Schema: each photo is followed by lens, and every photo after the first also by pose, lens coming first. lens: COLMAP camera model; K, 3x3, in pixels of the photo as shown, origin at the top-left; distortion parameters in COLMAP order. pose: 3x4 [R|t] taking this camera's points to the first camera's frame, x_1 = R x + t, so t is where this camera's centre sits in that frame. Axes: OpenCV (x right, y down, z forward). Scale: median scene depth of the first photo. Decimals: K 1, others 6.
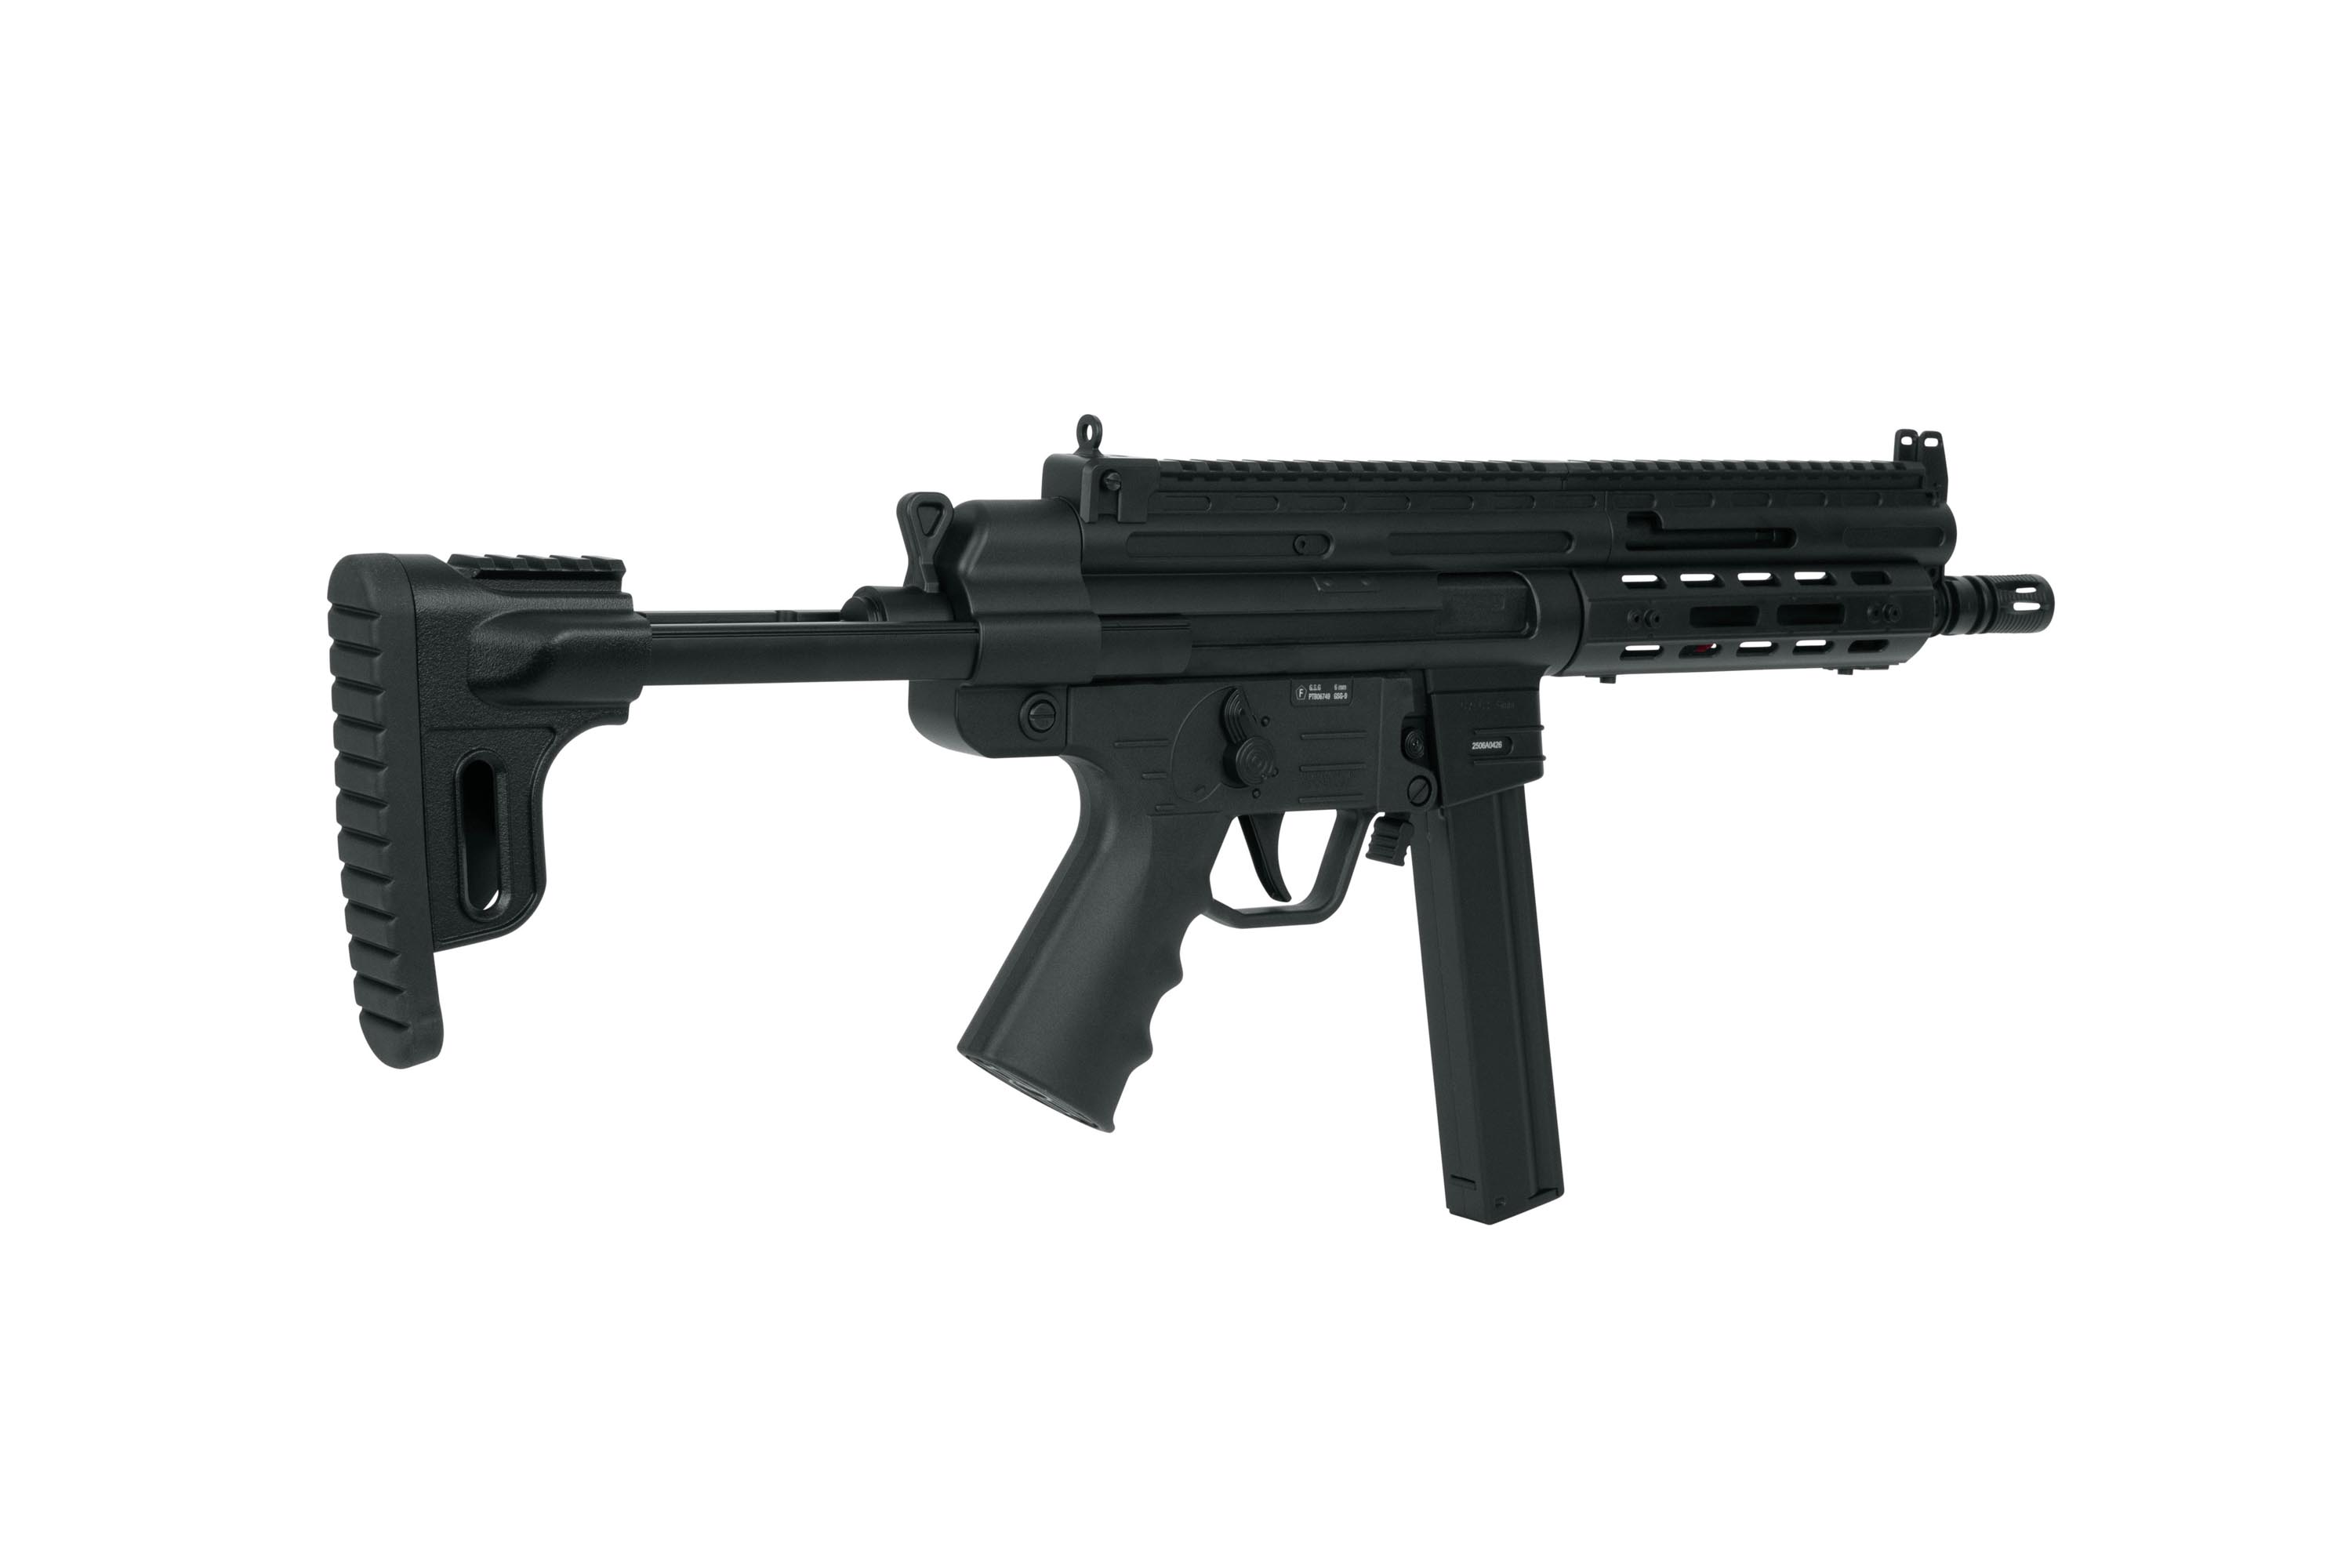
lens RADIAL K [[3993.7, 0, 1176.2], [0, 3993.7, 1000.2], [0, 0, 1]] dist [-0.025709, -0.095026]
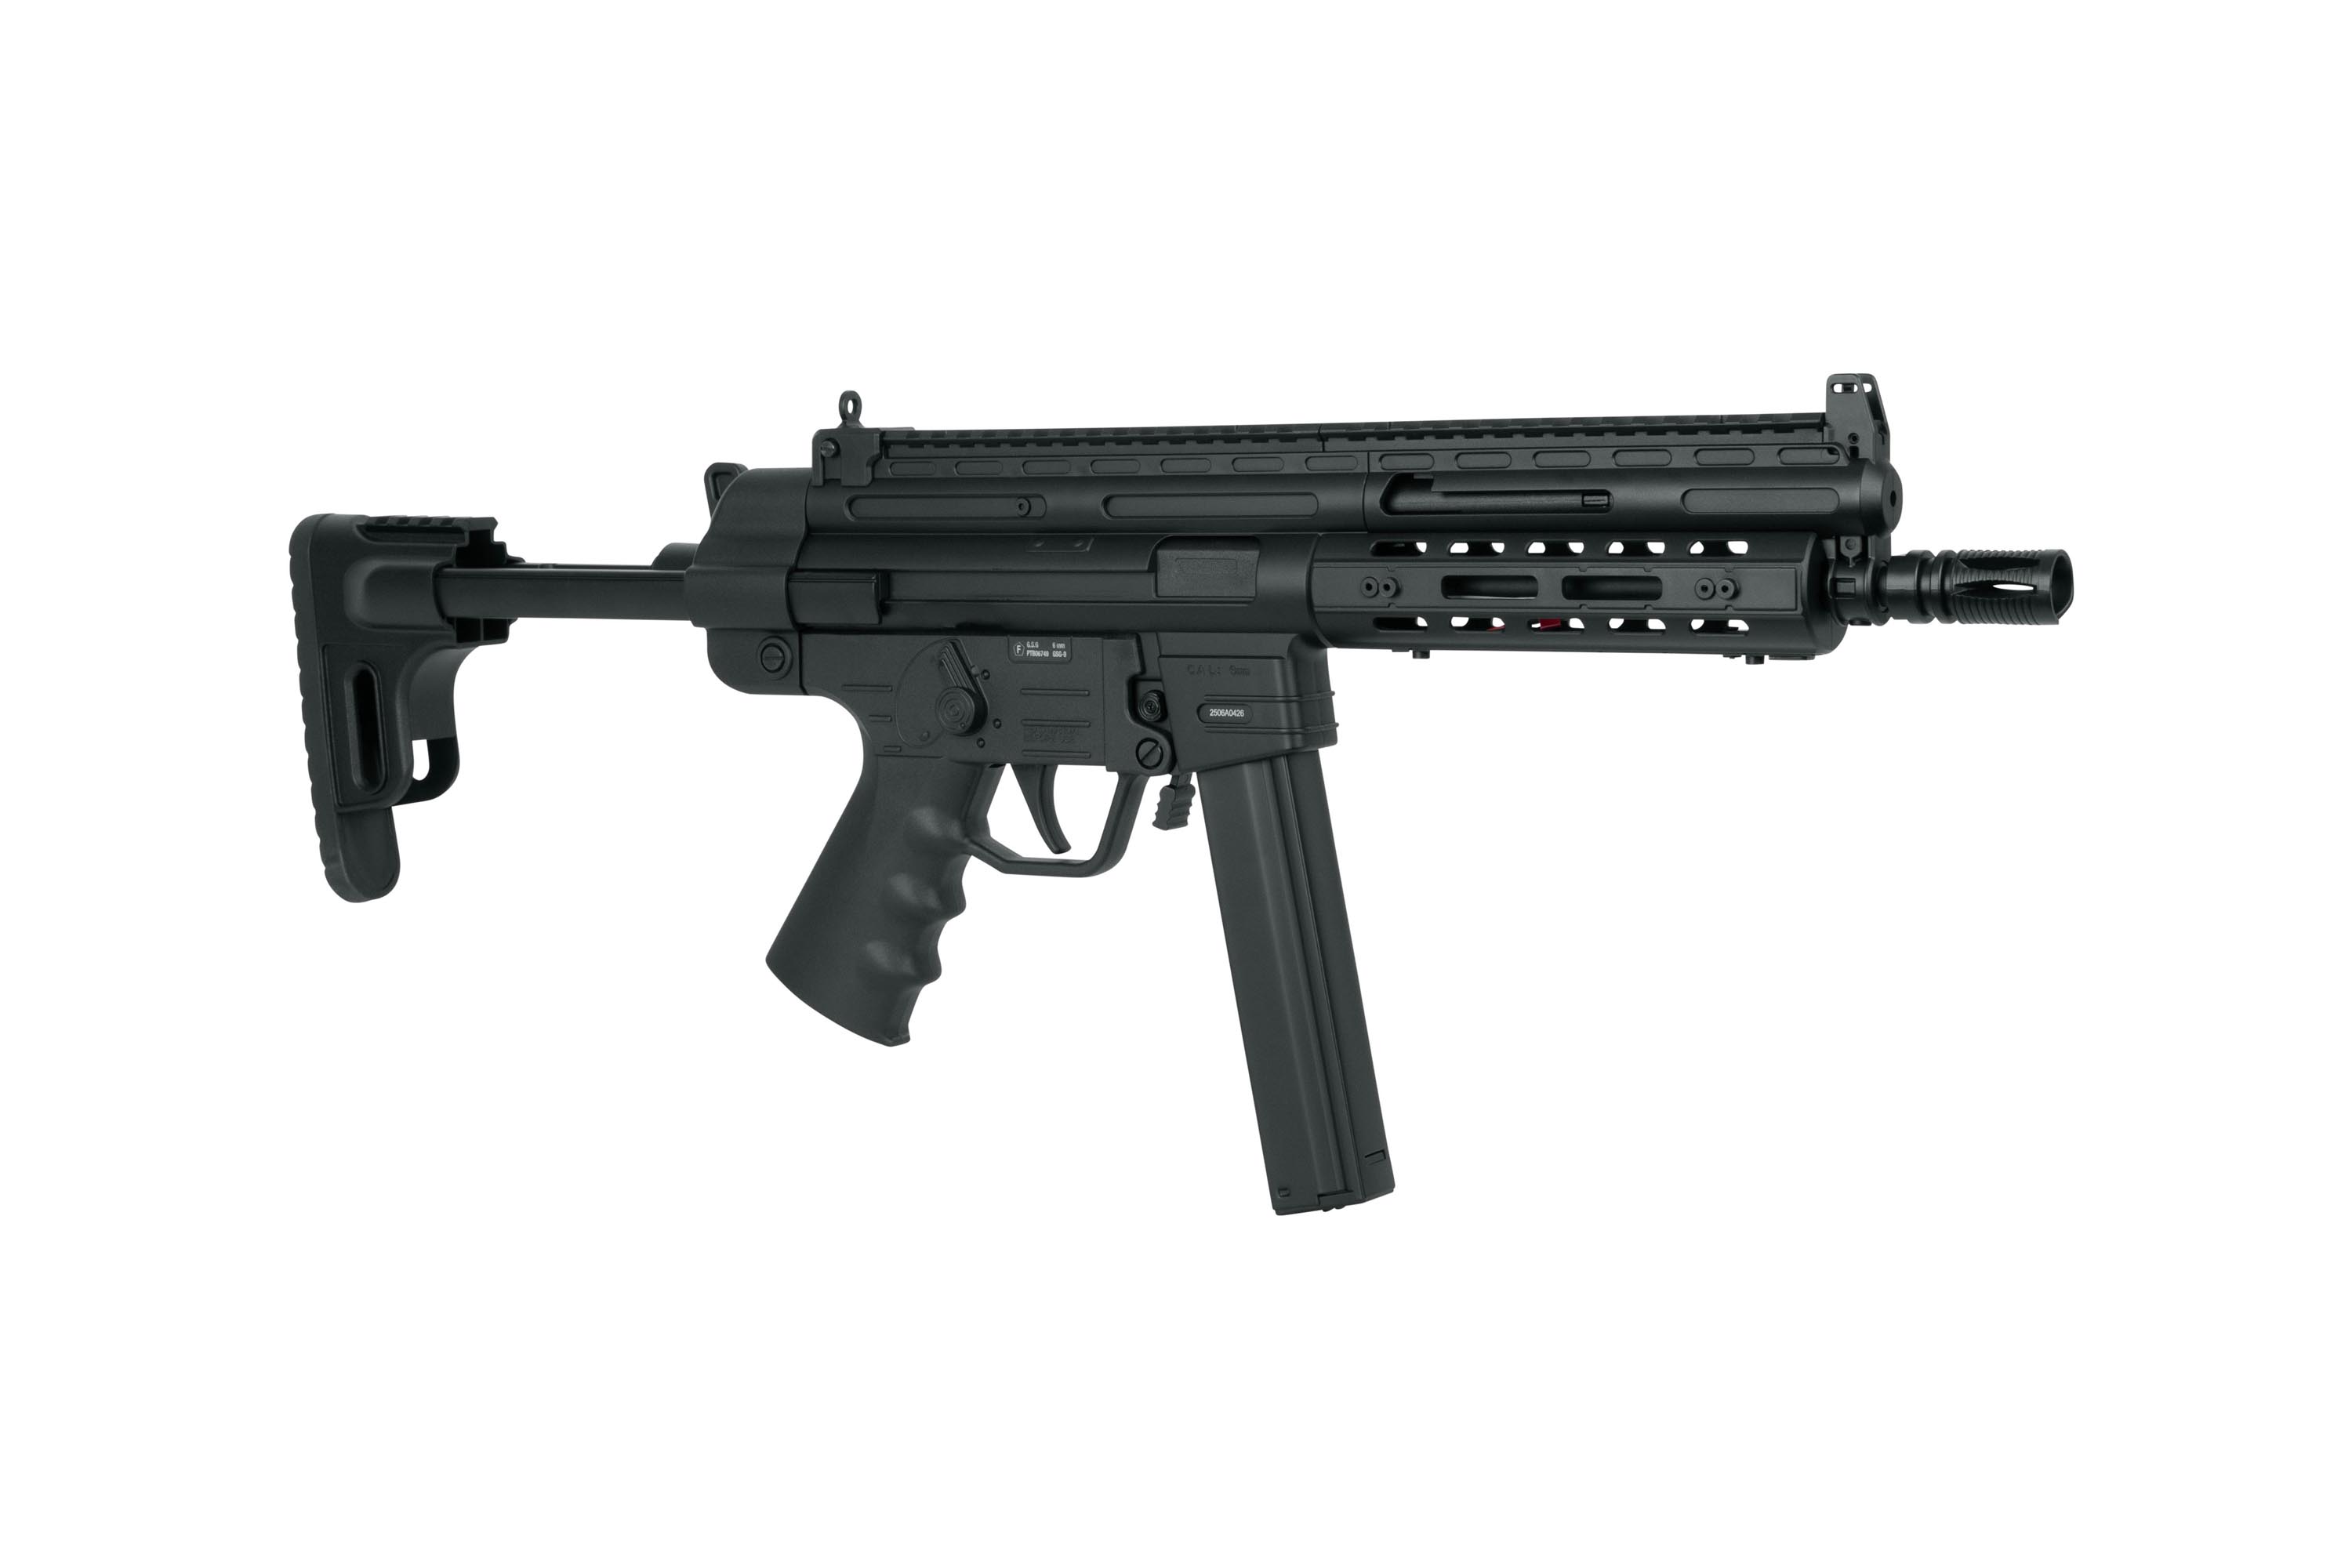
lens RADIAL K [[3993.7, 0, 1176.2], [0, 3993.7, 1000.2], [0, 0, 1]] dist [-0.025709, -0.095026]
pose [[0.444103, 0.109866, -0.889214, 0.989591], [-0.107610, 0.991810, 0.068799, -0.061945], [0.889490, 0.065134, 0.452288, 0.566294]]
